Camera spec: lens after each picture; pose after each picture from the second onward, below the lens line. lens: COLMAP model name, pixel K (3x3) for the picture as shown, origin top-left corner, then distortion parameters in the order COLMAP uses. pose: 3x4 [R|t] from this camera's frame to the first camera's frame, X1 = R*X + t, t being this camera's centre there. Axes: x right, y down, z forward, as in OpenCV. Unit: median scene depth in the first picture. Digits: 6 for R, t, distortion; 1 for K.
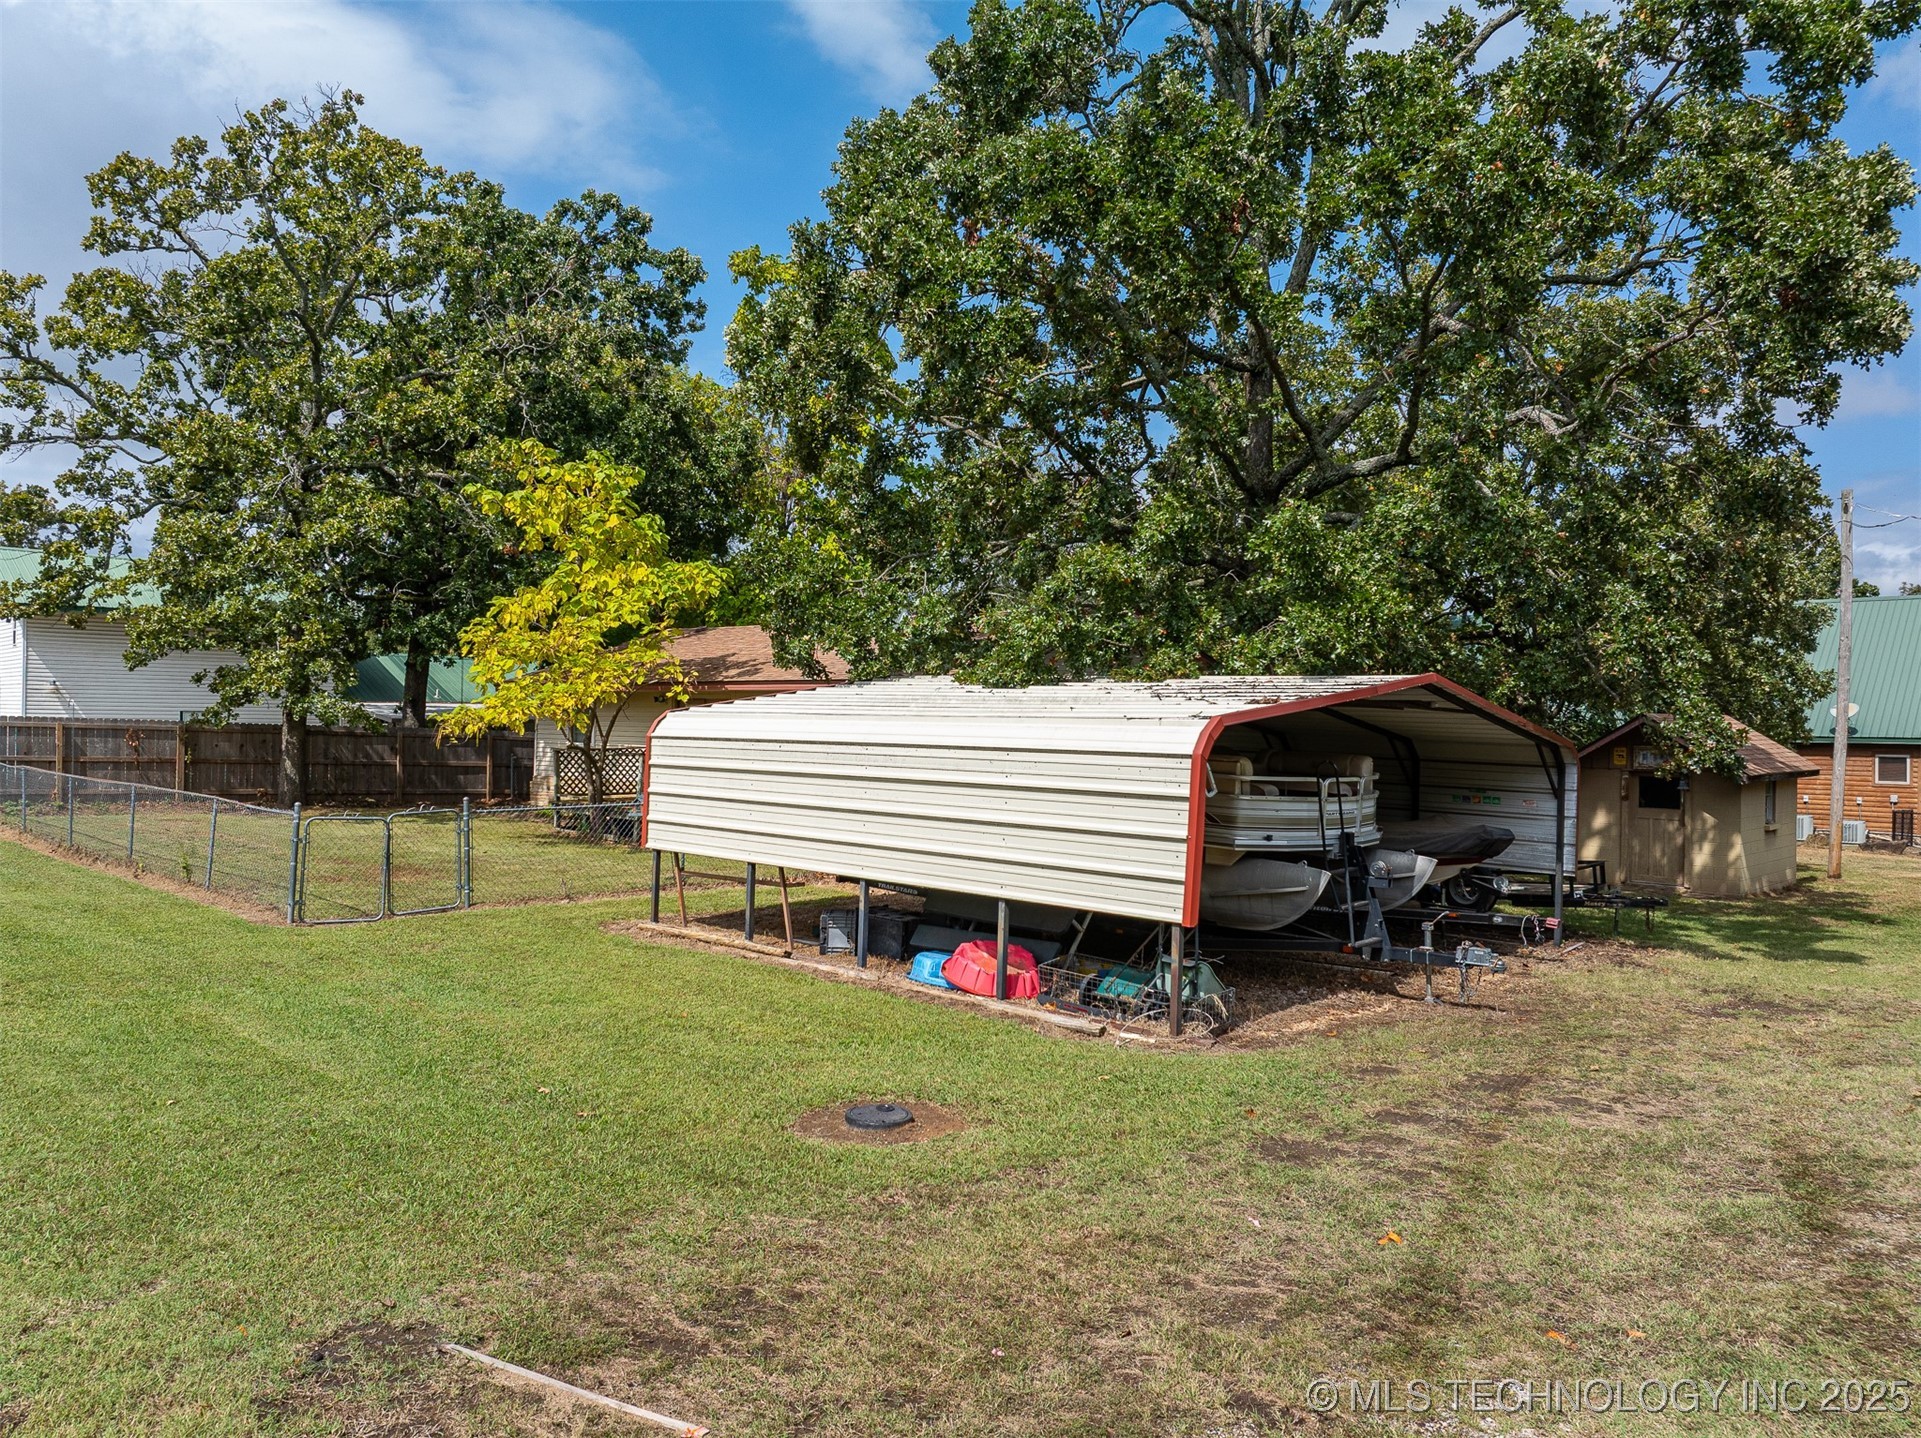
lens RADIAL K [[1354.5, 0, 957.7], [0, 1354.5, 718.1], [0, 0, 1]] dist [-0.041556, 0.008274]
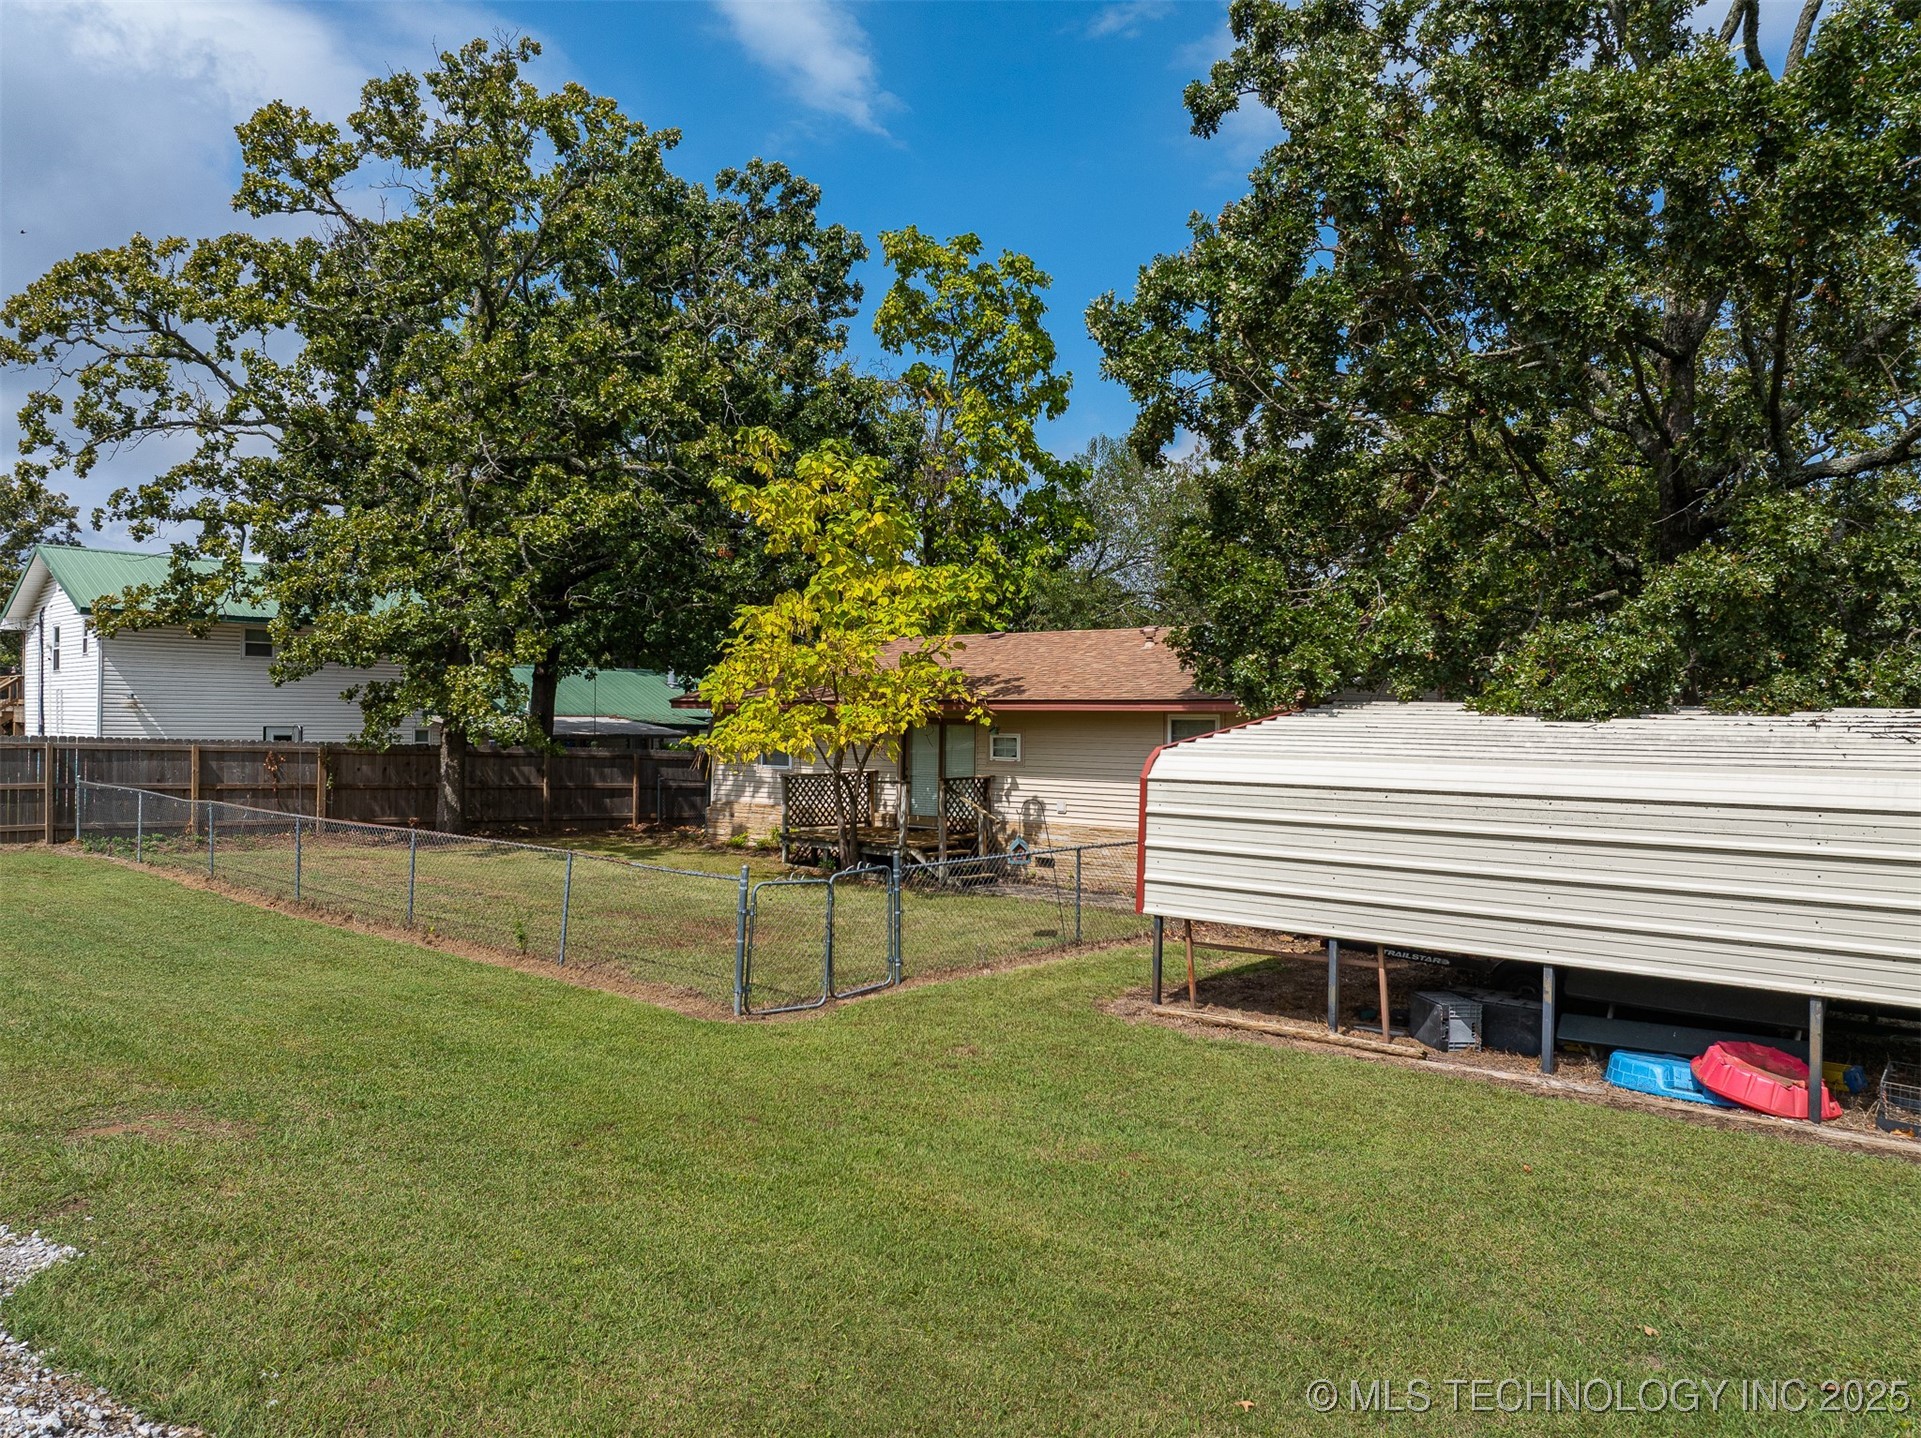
lens RADIAL K [[1354.5, 0, 962.8], [0, 1354.5, 719.8], [0, 0, 1]] dist [-0.041556, 0.008274]
pose [[0.999245, -0.001727, 0.038819, -0.200114], [0.001743, 0.999998, -0.000382, -0.012318], [-0.038818, 0.000450, 0.999246, 0.093282]]
